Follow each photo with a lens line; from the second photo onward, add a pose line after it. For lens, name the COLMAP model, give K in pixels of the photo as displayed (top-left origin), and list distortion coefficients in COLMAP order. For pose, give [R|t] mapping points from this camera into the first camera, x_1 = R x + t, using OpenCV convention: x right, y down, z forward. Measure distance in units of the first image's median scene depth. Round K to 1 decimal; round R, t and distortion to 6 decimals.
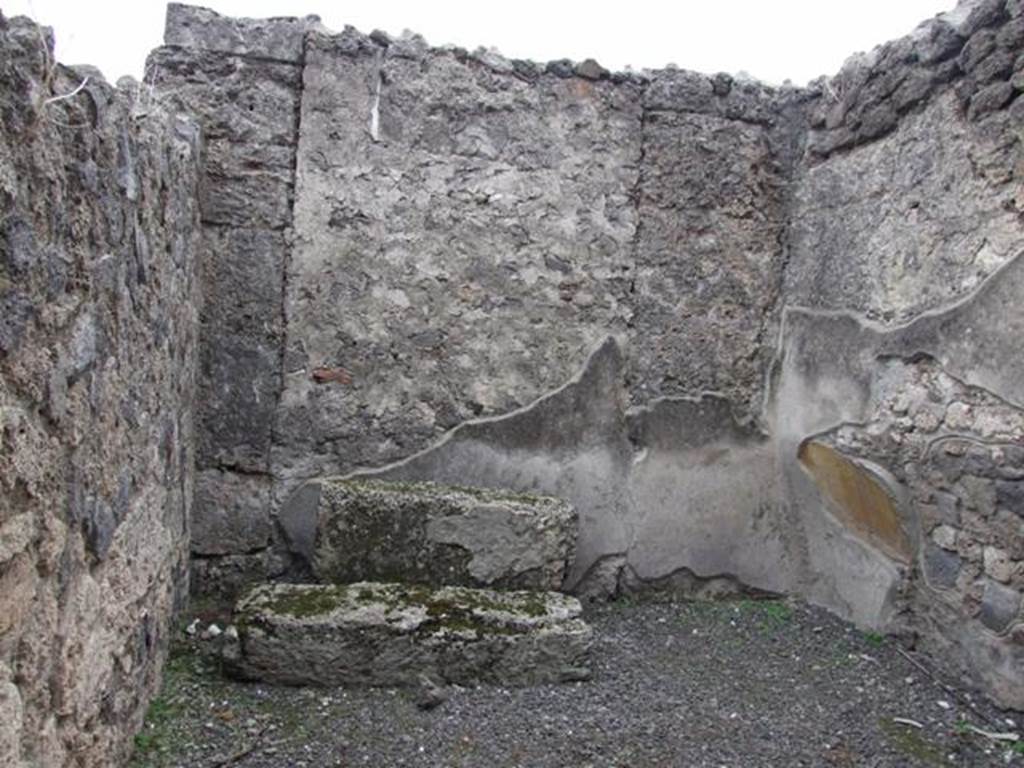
lens RADIAL K [[880.6, 0, 519.7], [0, 880.6, 370.9], [0, 0, 1]] dist [-0.050852, 0.050047]
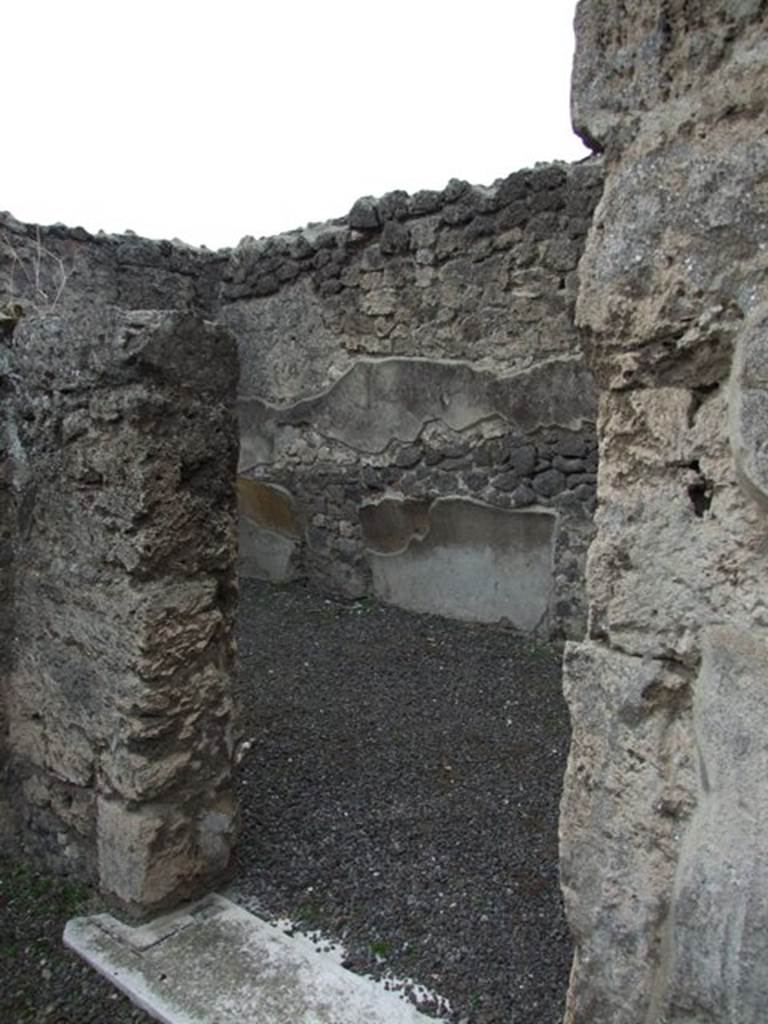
lens RADIAL K [[880.6, 0, 384.1], [0, 880.6, 512.2], [0, 0, 1]] dist [-0.050852, 0.050047]
pose [[0.819990, -0.102389, 0.563146, -0.425088], [0.050415, 0.992966, 0.107127, -0.019108], [-0.570154, -0.059452, 0.819384, -0.576507]]
